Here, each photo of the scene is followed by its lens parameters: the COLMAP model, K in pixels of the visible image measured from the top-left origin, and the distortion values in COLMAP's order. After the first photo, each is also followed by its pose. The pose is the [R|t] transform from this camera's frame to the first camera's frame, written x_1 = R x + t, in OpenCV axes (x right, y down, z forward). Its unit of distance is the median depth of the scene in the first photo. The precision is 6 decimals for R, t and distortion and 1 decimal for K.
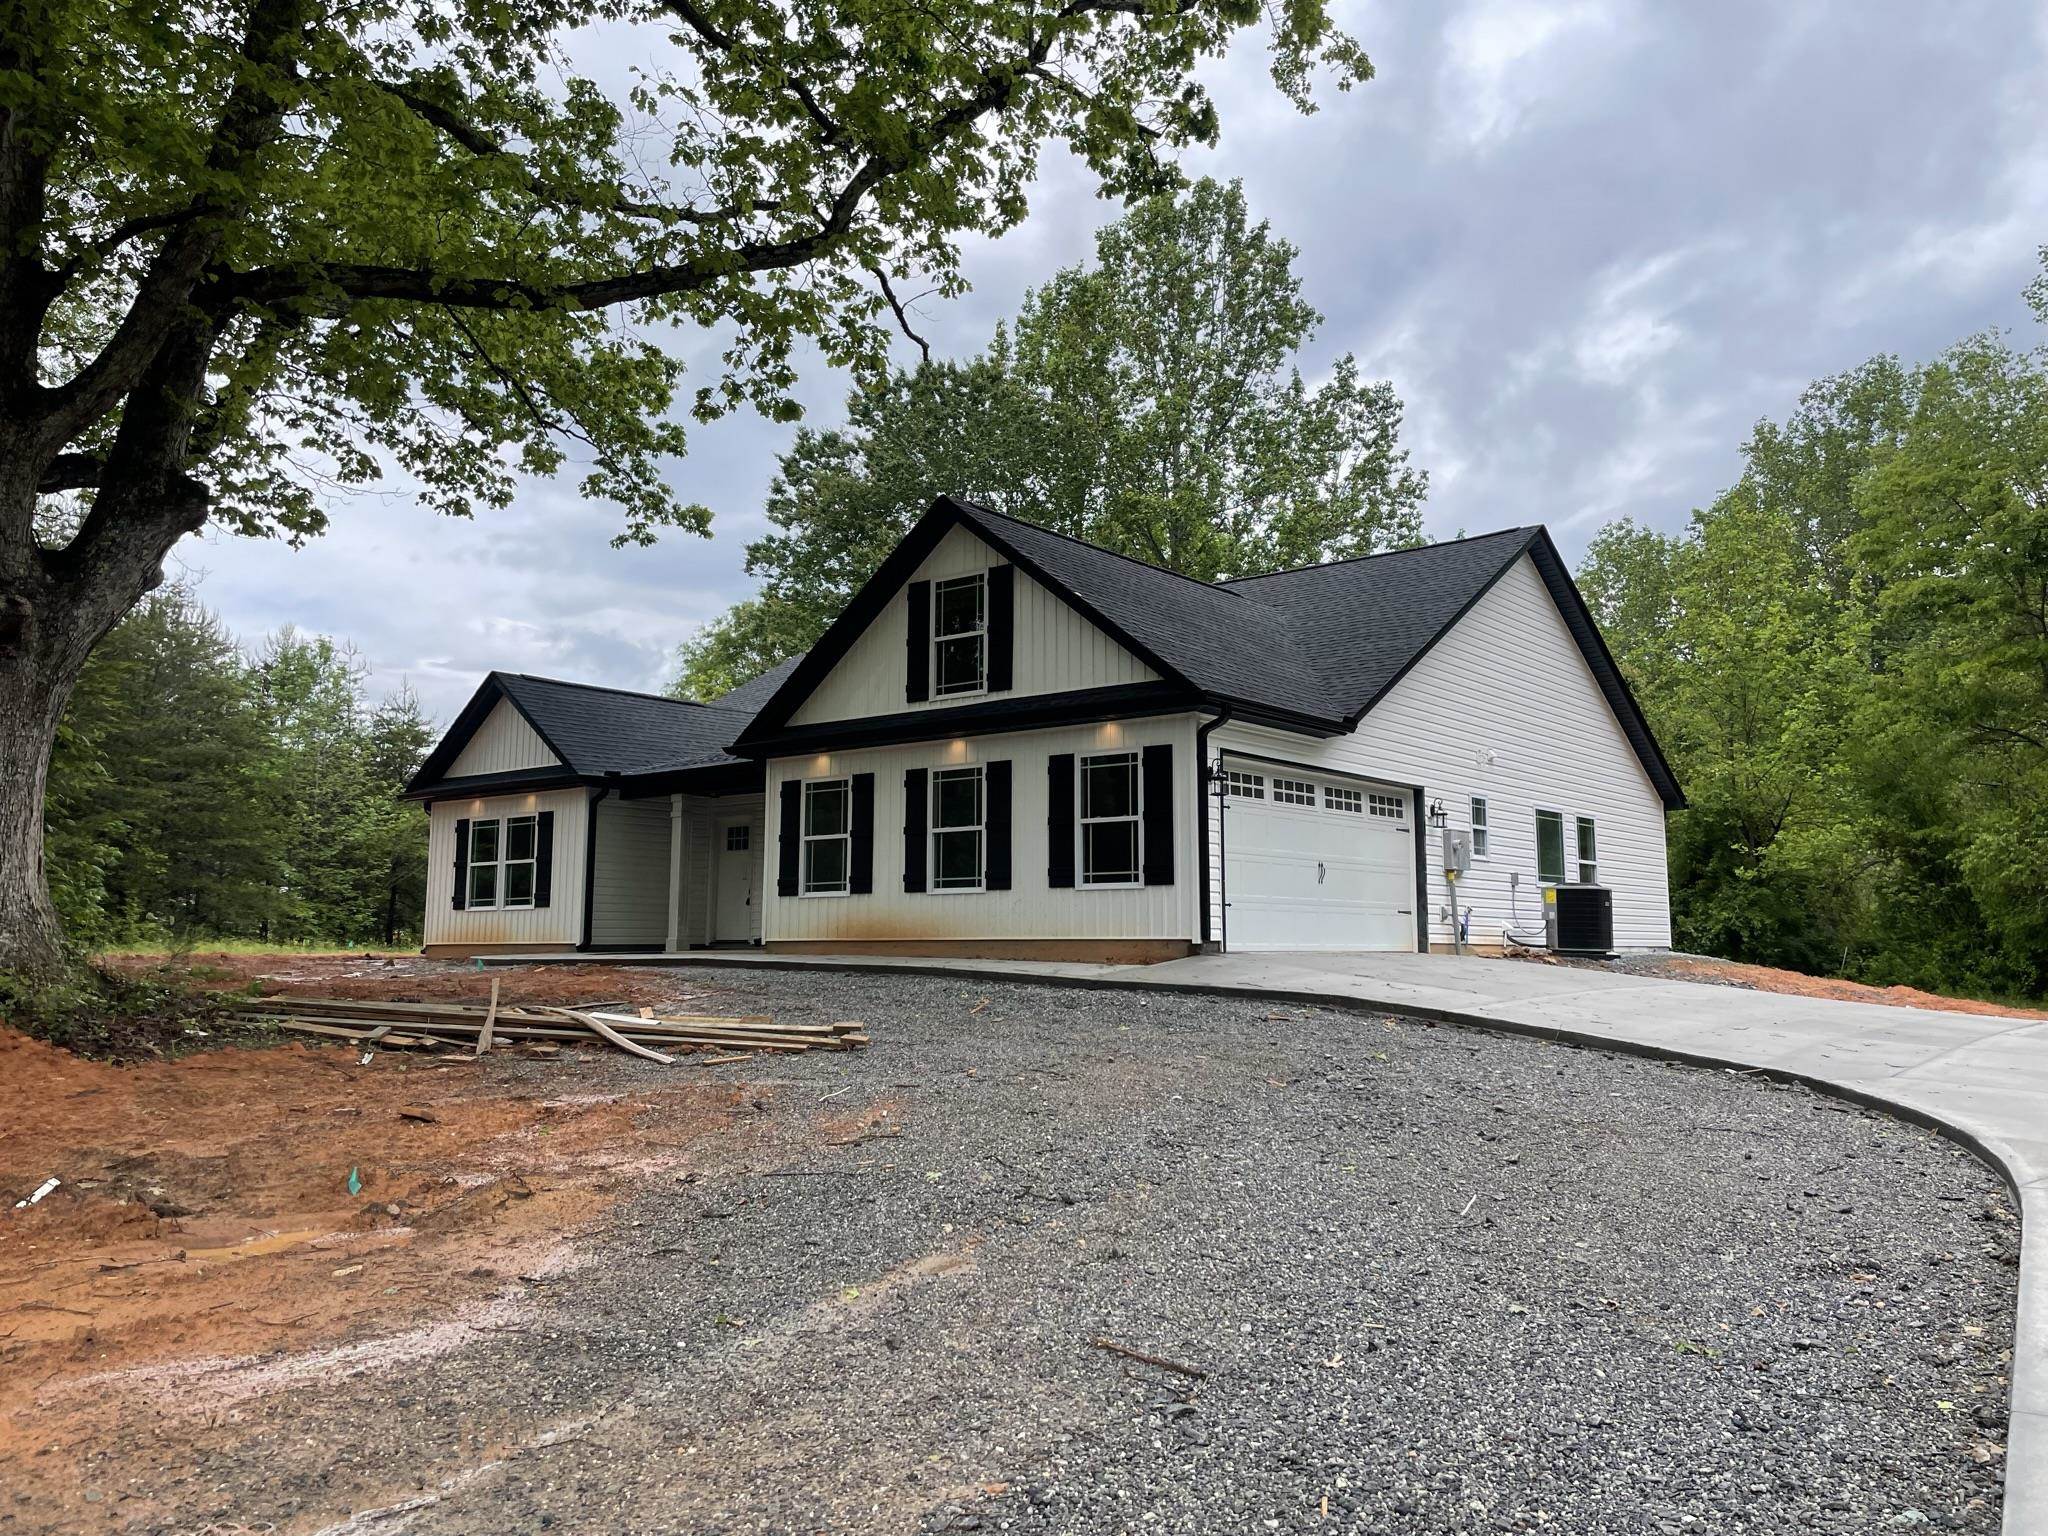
lens RADIAL K [[1574.8, 0, 1030.6], [0, 1574.8, 749.3], [0, 0, 1]] dist [0.107962, -0.142078]
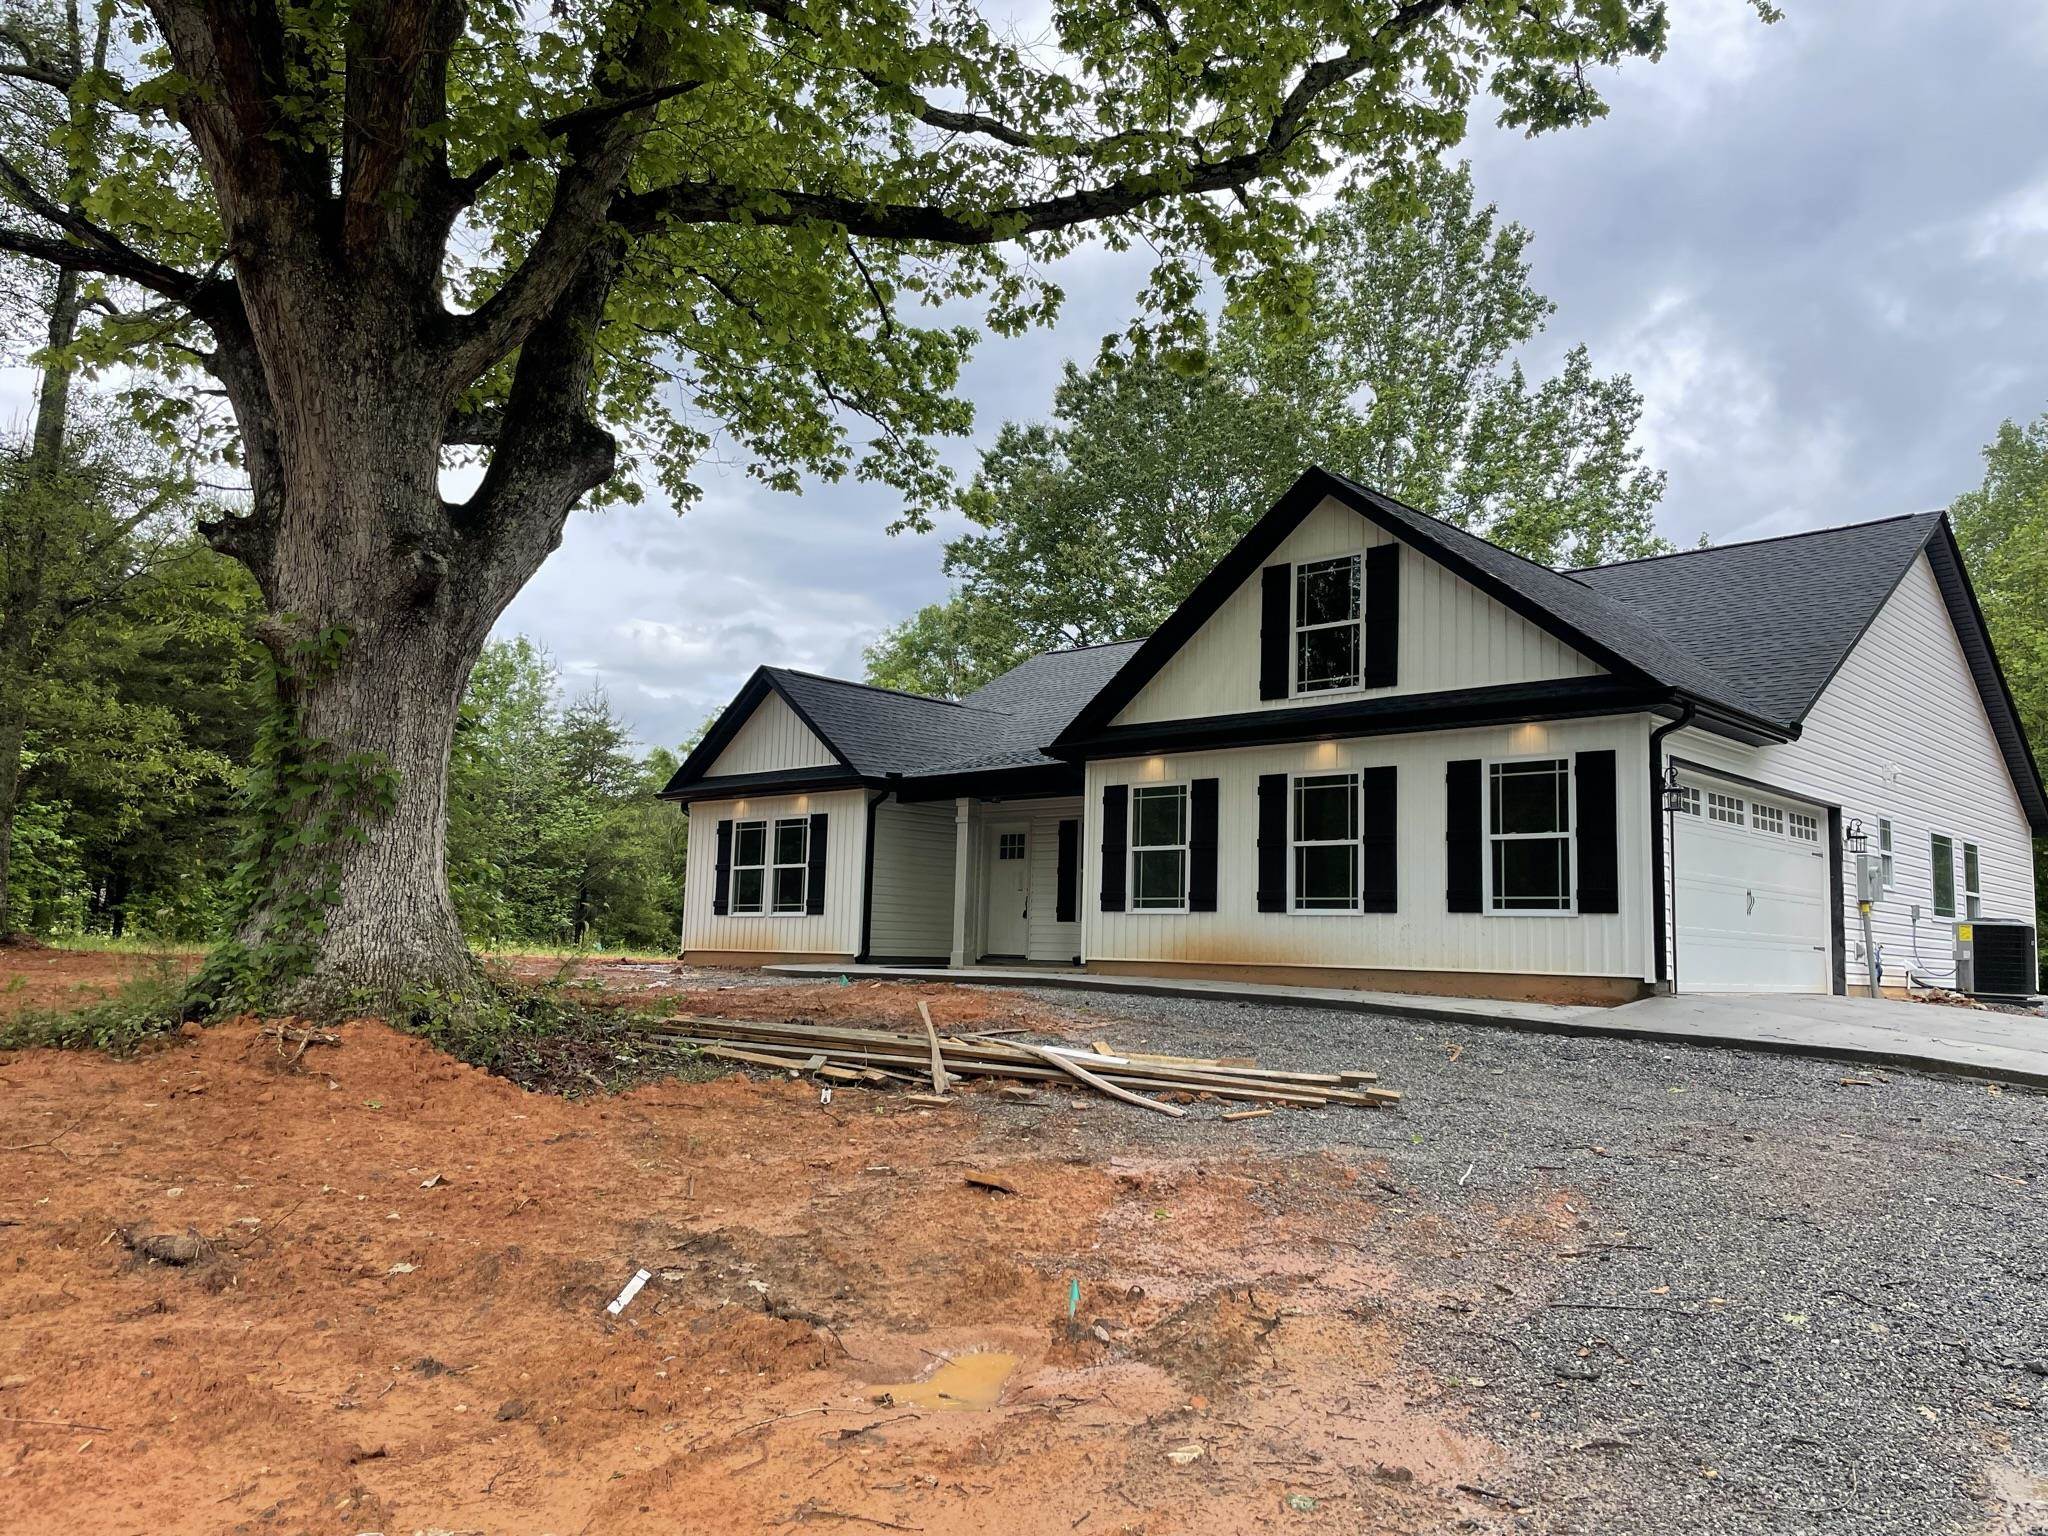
lens RADIAL K [[1574.8, 0, 1034.1], [0, 1574.8, 780.3], [0, 0, 1]] dist [0.107962, -0.142078]
pose [[0.997294, 0.017815, -0.071330, -0.131180], [-0.016979, 0.999780, 0.012320, 0.006412], [0.071534, -0.011075, 0.997377, 0.087344]]
